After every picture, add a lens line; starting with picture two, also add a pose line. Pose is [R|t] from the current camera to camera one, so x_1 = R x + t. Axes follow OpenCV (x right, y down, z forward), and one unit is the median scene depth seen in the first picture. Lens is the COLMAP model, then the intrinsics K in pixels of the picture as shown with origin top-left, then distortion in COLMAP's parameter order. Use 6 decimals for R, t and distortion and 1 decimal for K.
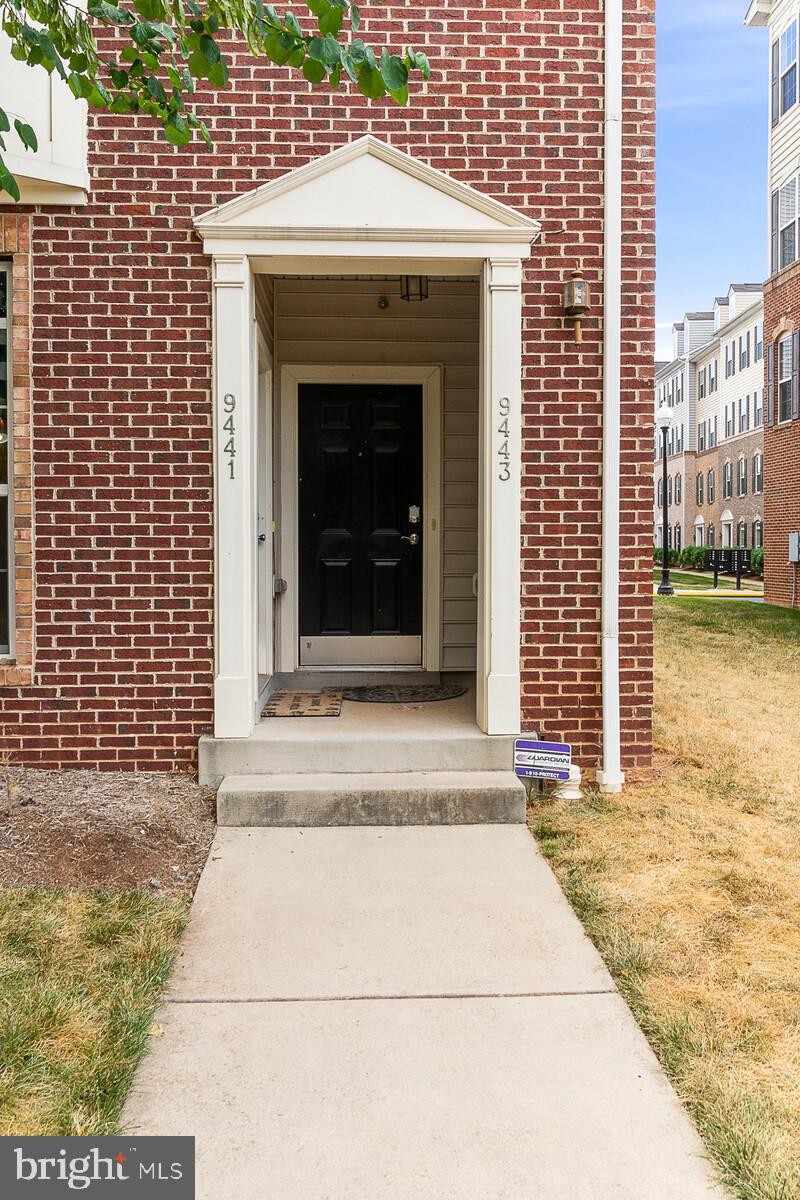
lens RADIAL K [[948.8, 0, 397.3], [0, 948.8, 580.0], [0, 0, 1]] dist [0.023093, -0.008919]
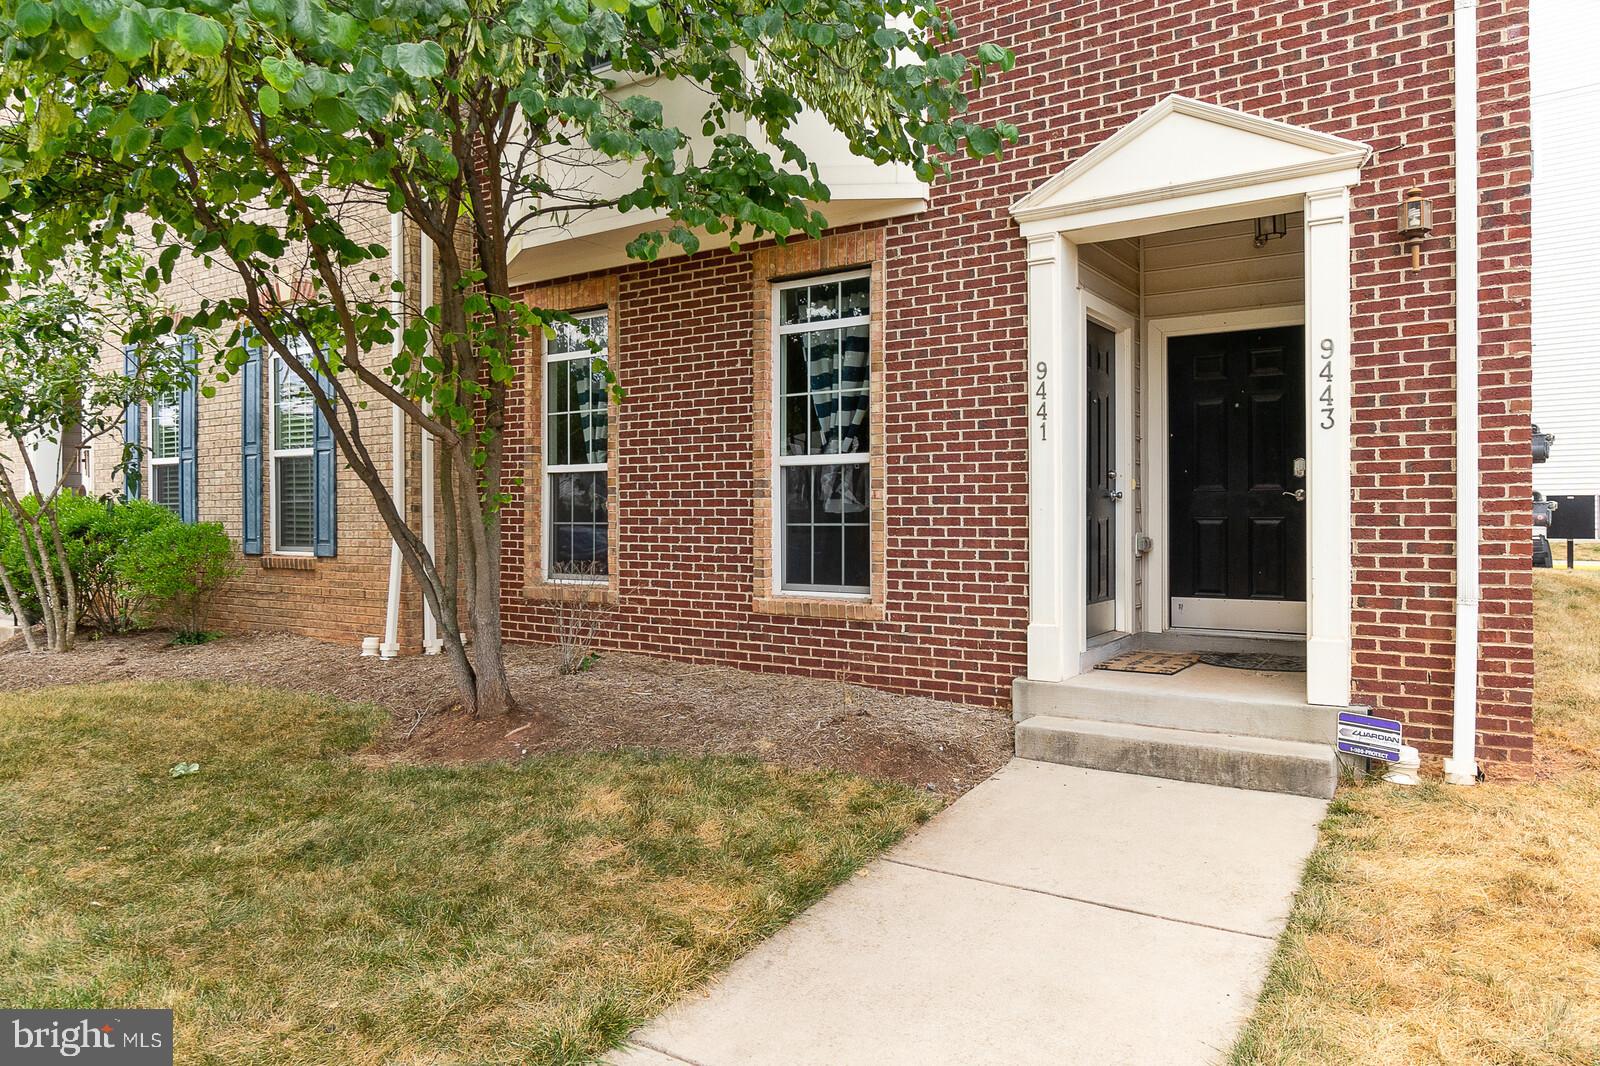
lens RADIAL K [[1012.8, 0, 799.2], [0, 1012.8, 536.7], [0, 0, 1]] dist [0.034223, 0.002186]
pose [[0.824773, 0.011394, -0.565349, 0.252006], [-0.016792, 0.999850, -0.004347, 0.012929], [0.565215, 0.013079, 0.824840, -0.108086]]
